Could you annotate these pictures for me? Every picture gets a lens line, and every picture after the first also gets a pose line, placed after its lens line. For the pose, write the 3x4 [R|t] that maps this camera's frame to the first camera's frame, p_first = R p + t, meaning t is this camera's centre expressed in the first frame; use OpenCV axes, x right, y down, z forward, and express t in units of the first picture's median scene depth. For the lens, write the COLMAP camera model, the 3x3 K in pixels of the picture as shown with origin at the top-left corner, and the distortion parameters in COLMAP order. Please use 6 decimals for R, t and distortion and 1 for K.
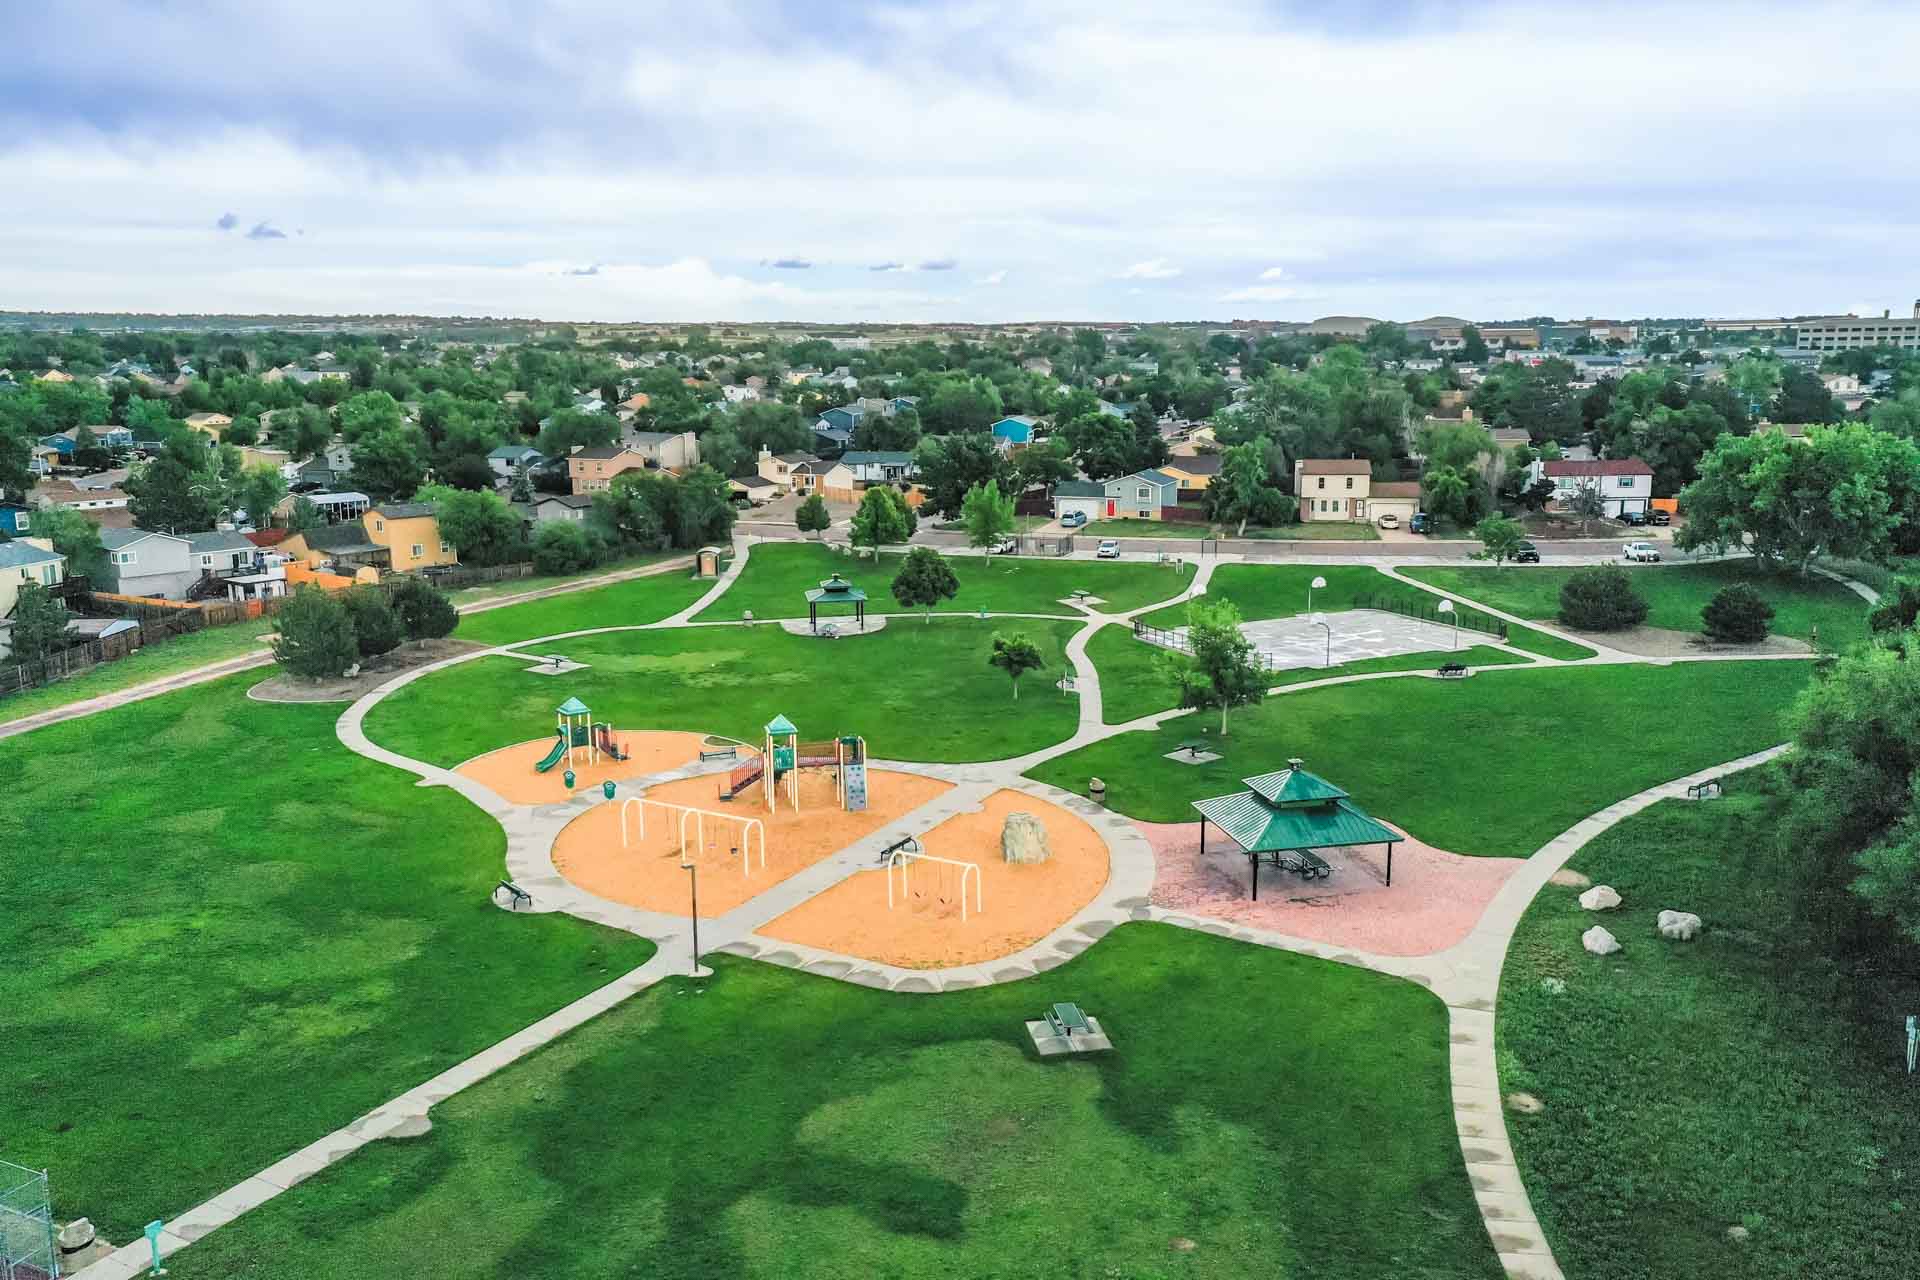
lens RADIAL K [[1540.6, 0, 960.0], [0, 1540.6, 640.0], [0, 0, 1]] dist [0.031657, 0.000232]
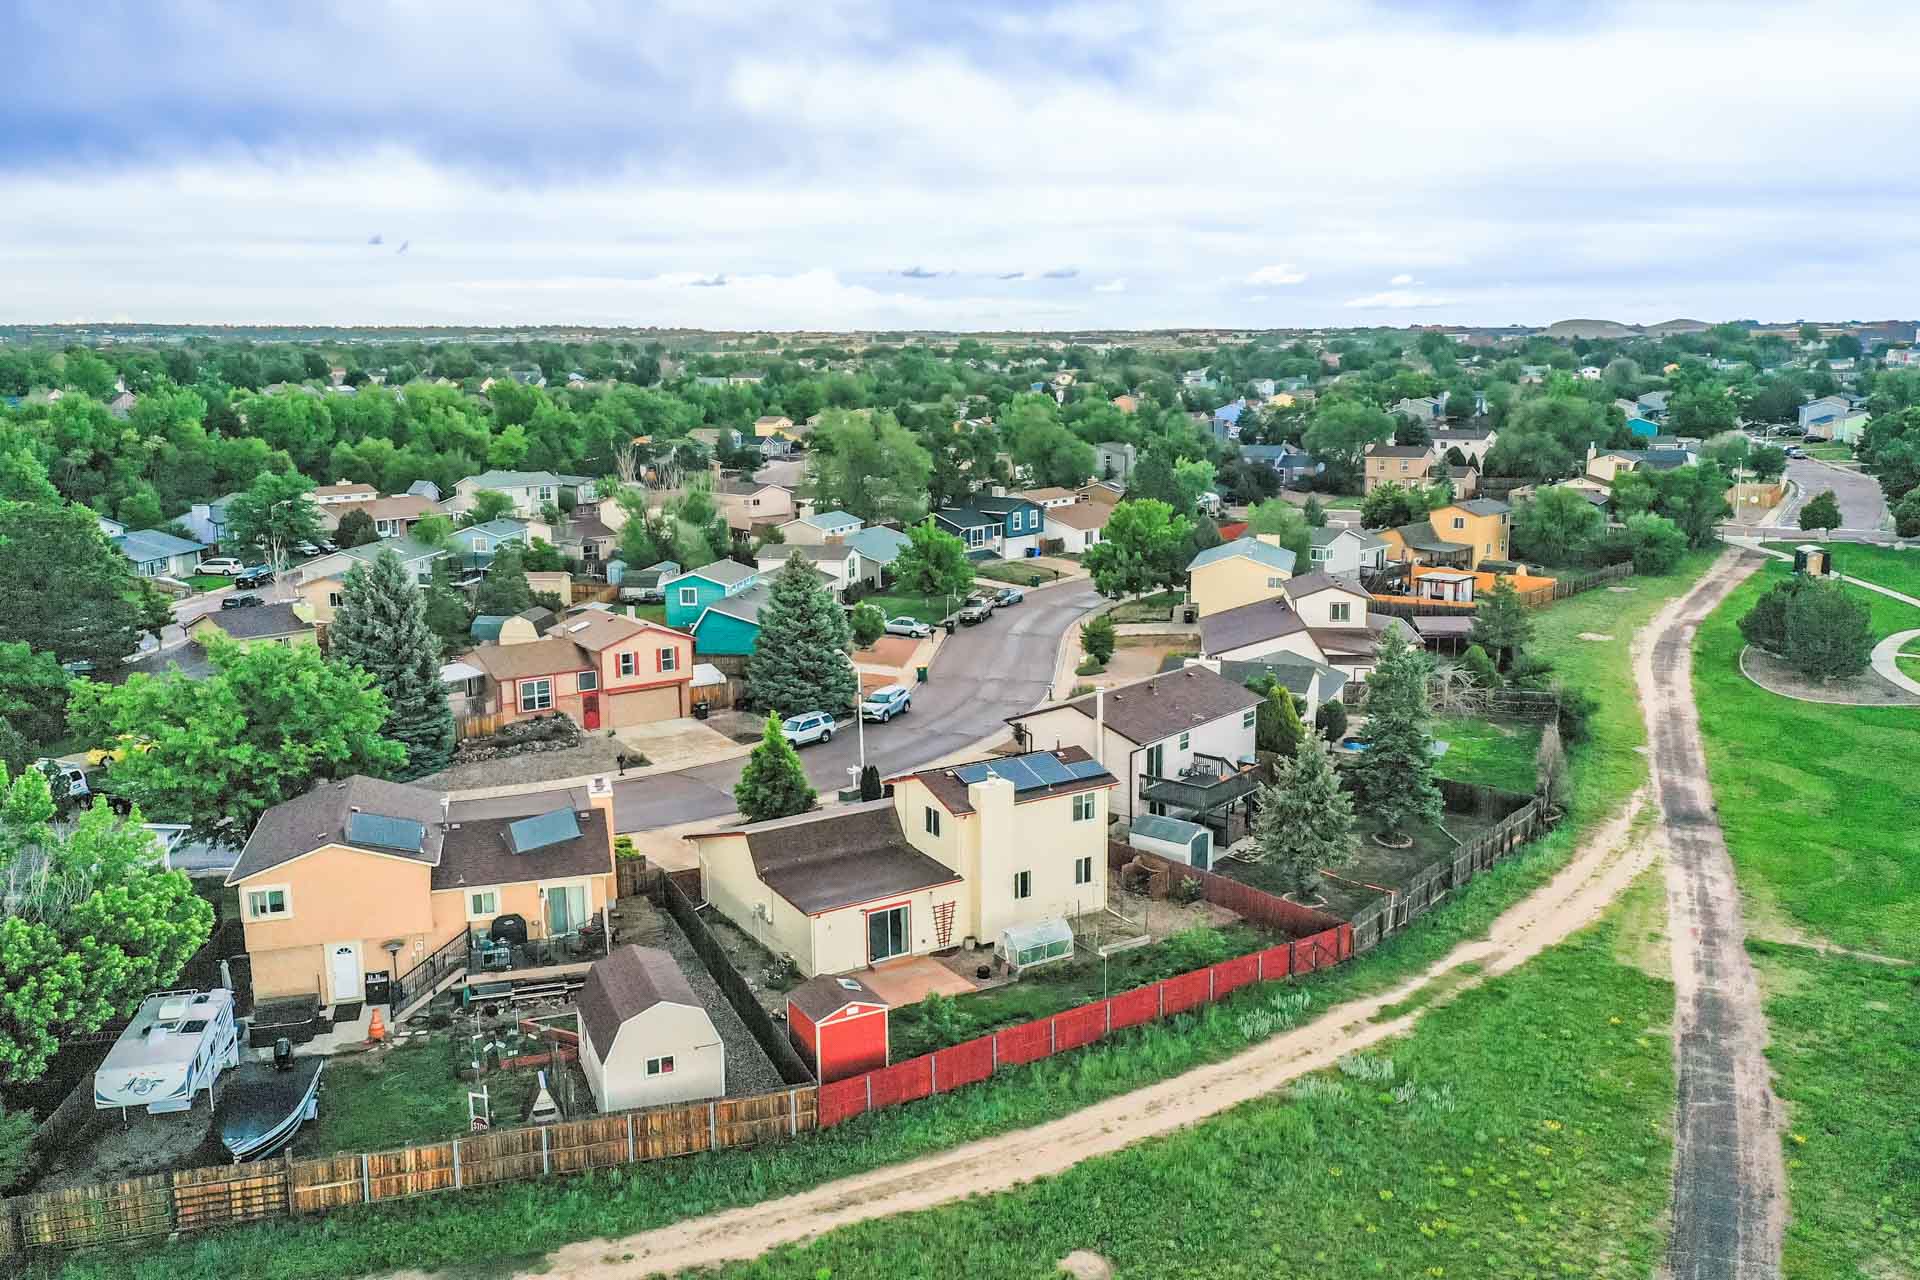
lens RADIAL K [[1540.6, 0, 960.0], [0, 1540.6, 640.0], [0, 0, 1]] dist [0.031657, 0.000232]
pose [[0.997460, 0.009628, -0.070579, -0.543855], [-0.010014, 0.999937, -0.005117, 0.006991], [0.070525, 0.005811, 0.997493, 0.010294]]
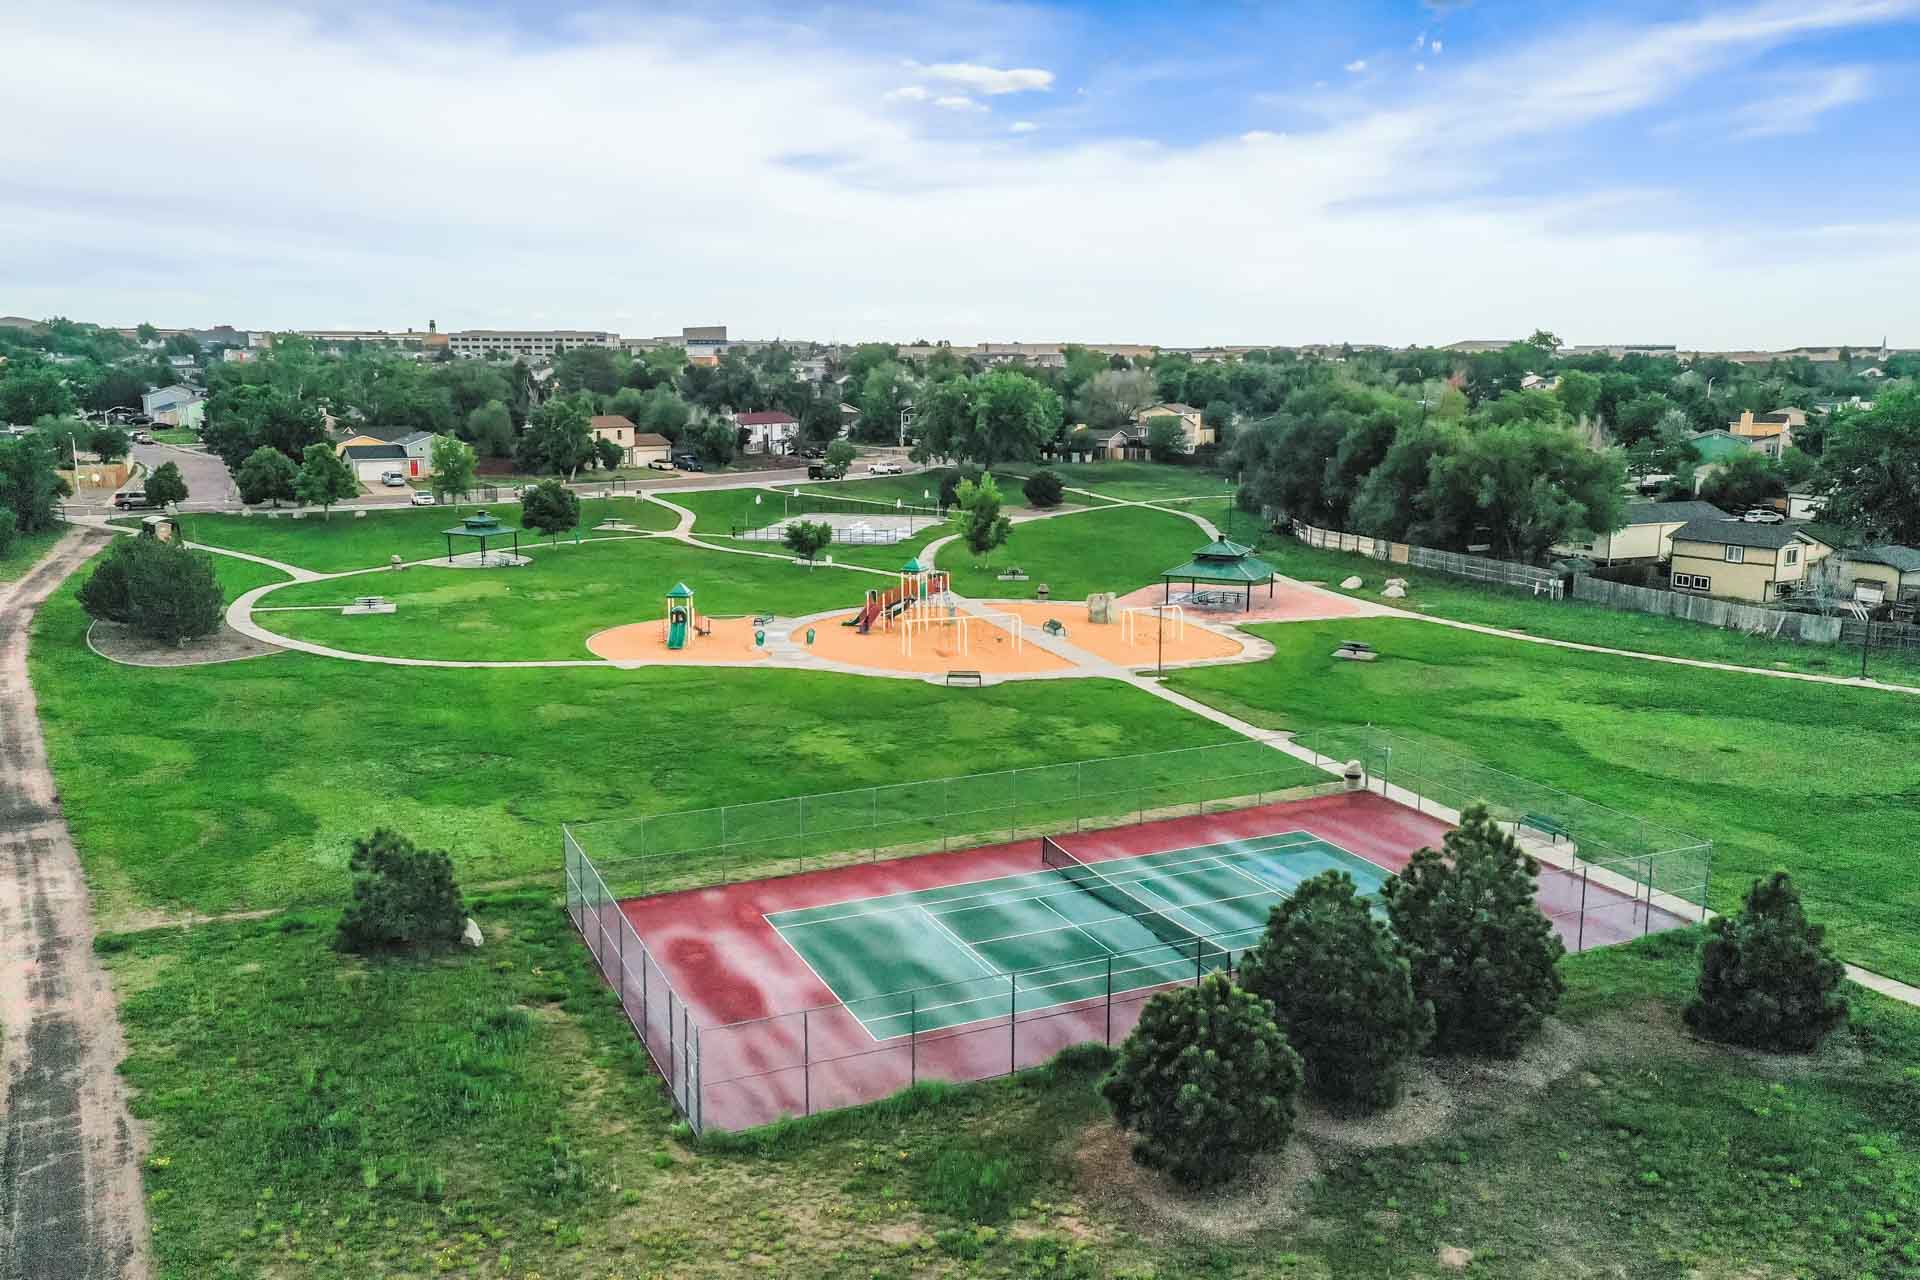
lens RADIAL K [[1540.6, 0, 960.0], [0, 1540.6, 640.0], [0, 0, 1]] dist [0.031657, 0.000232]
pose [[0.629102, -0.132506, 0.765945, -0.503317], [0.139580, 0.988604, 0.056383, 0.022428], [-0.764688, 0.071440, 0.640428, 0.062909]]
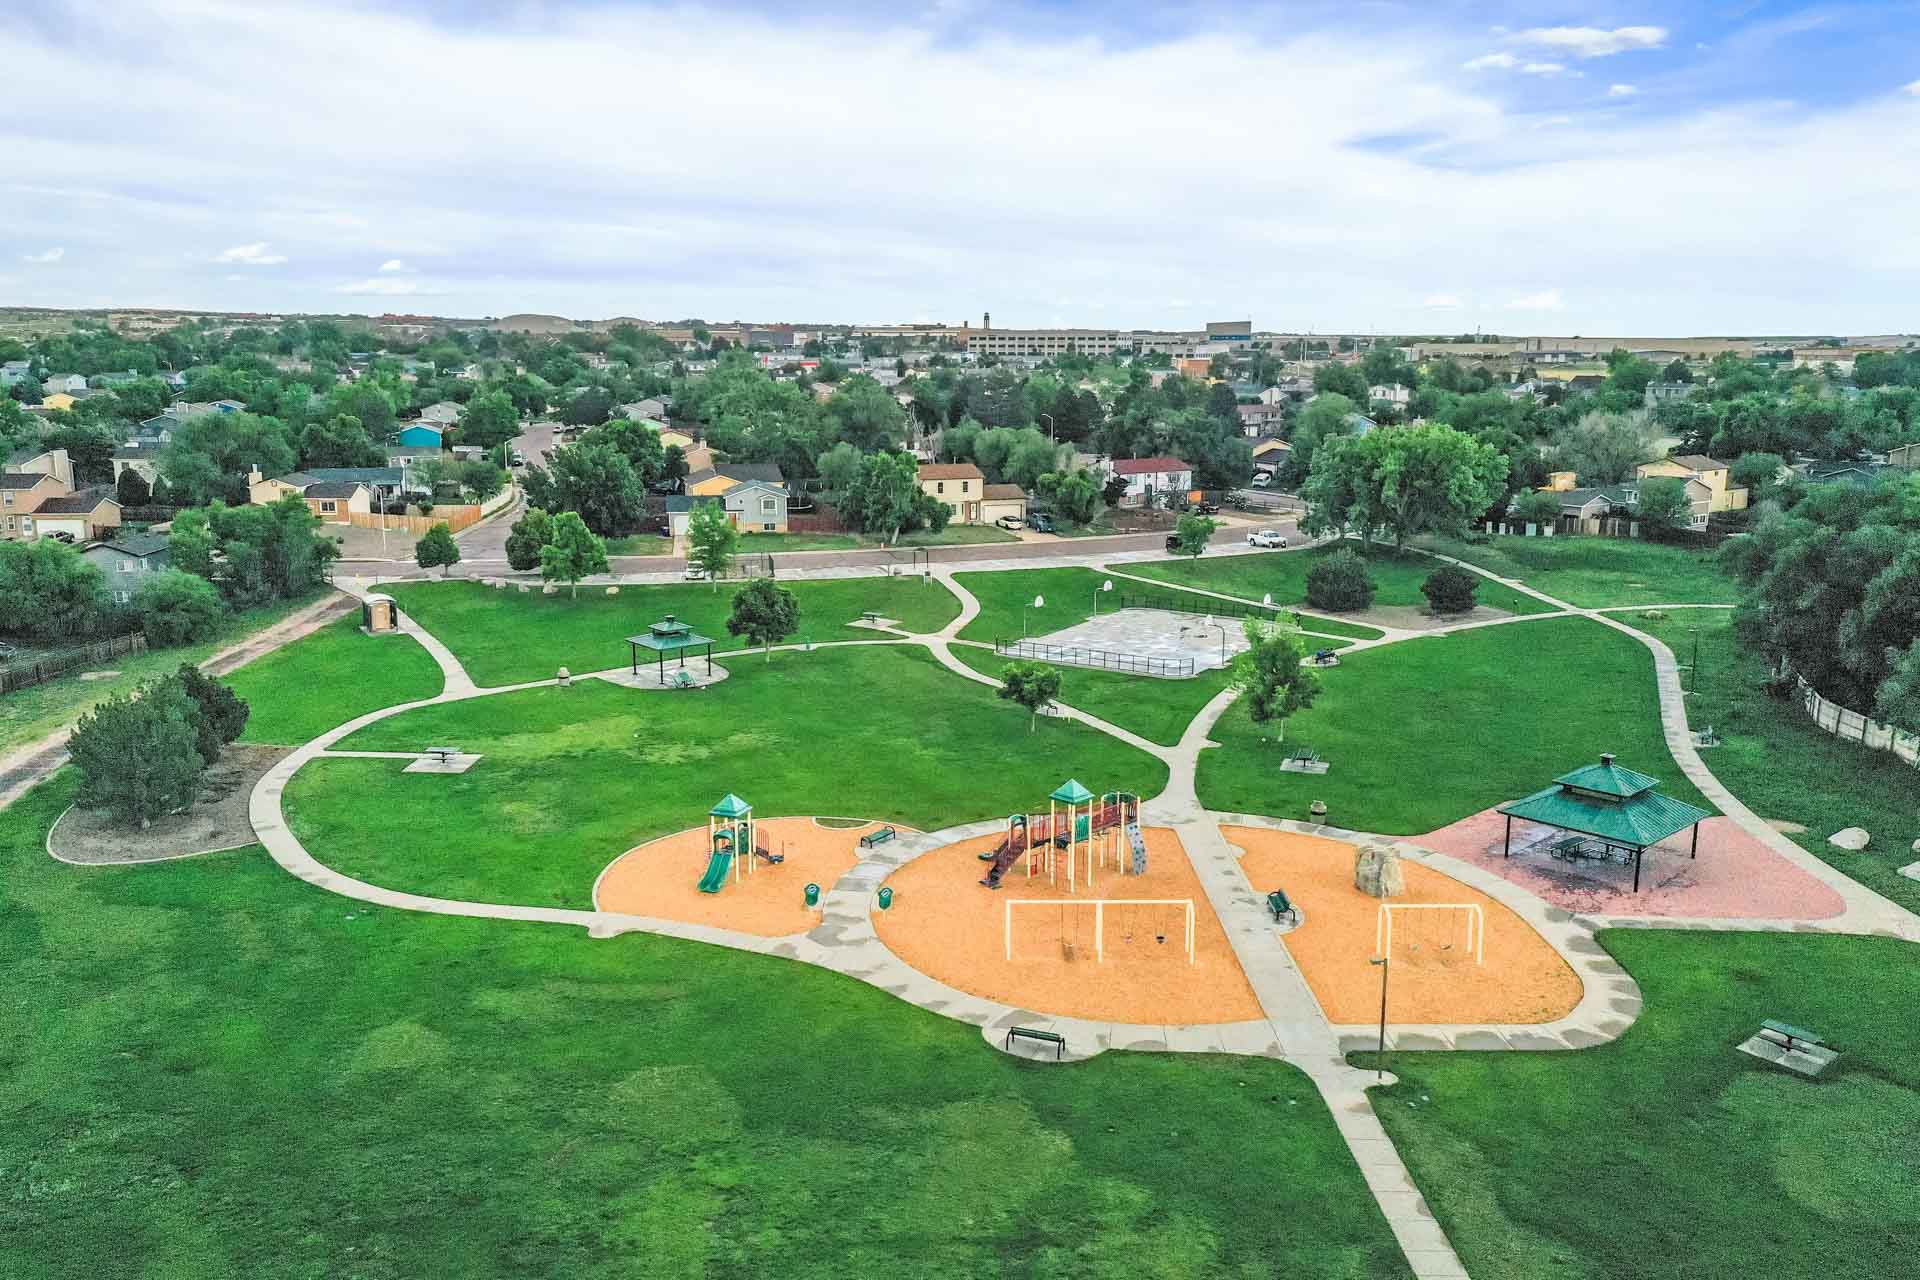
lens RADIAL K [[1540.6, 0, 960.0], [0, 1540.6, 640.0], [0, 0, 1]] dist [0.031657, 0.000232]
pose [[0.856826, -0.087498, 0.508127, -0.278542], [0.086713, 0.995913, 0.025274, -0.026682], [-0.508261, 0.022406, 0.860911, 0.125295]]
